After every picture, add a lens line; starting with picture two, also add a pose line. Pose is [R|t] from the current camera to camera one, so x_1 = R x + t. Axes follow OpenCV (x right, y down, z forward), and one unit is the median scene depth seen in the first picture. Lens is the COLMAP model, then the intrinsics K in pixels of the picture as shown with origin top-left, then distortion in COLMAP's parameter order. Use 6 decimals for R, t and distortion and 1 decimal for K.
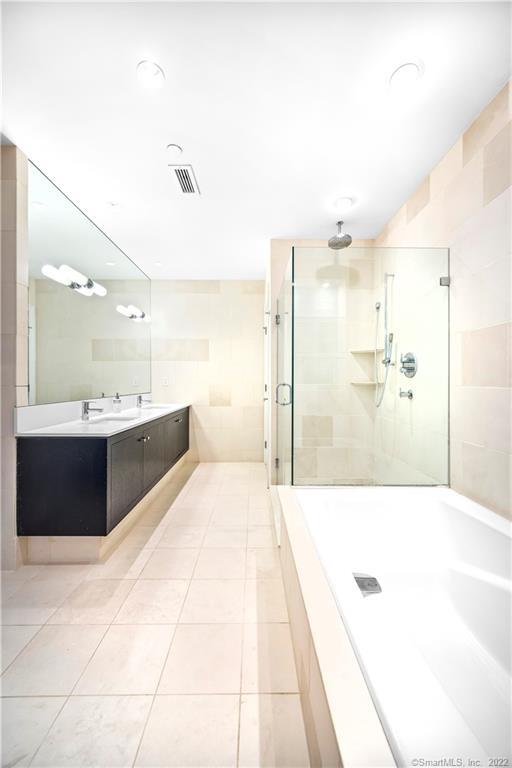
lens RADIAL K [[292.8, 0, 257.2], [0, 292.8, 383.1], [0, 0, 1]] dist [0.008506, 0.000059]
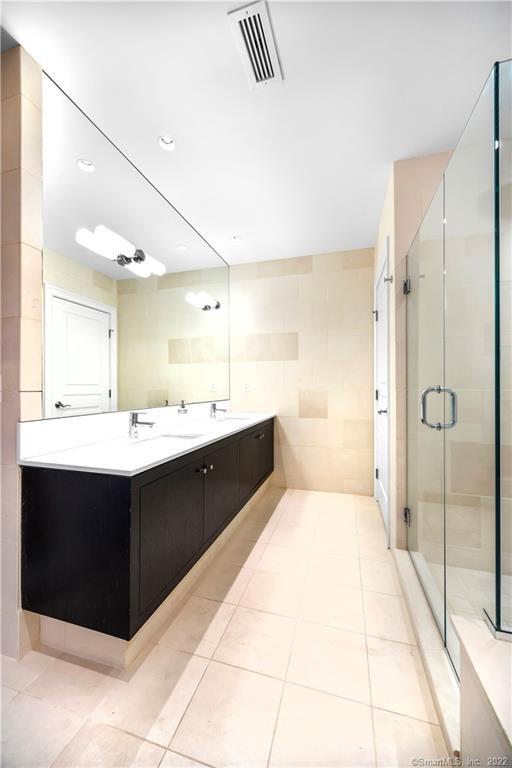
lens RADIAL K [[292.8, 0, 257.7], [0, 292.8, 385.0], [0, 0, 1]] dist [0.008506, 0.000059]
pose [[0.954539, -0.005178, -0.298040, -0.049022], [0.001524, 0.999921, -0.012491, 0.002434], [0.298081, 0.011469, 0.954472, 0.306942]]
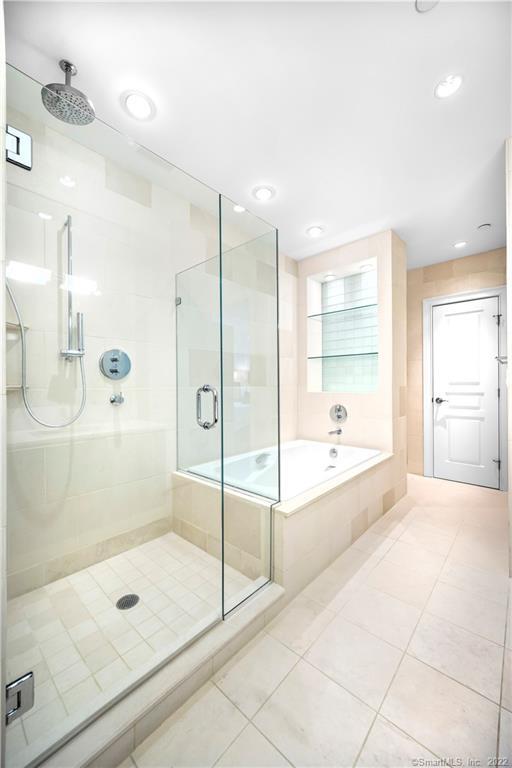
lens RADIAL K [[292.8, 0, 255.2], [0, 292.8, 384.2], [0, 0, 1]] dist [0.008506, 0.000059]
pose [[-0.733430, 0.001613, 0.679763, -0.254926], [0.007452, 0.999956, 0.005666, -0.004054], [-0.679725, 0.009221, -0.733410, 1.012836]]
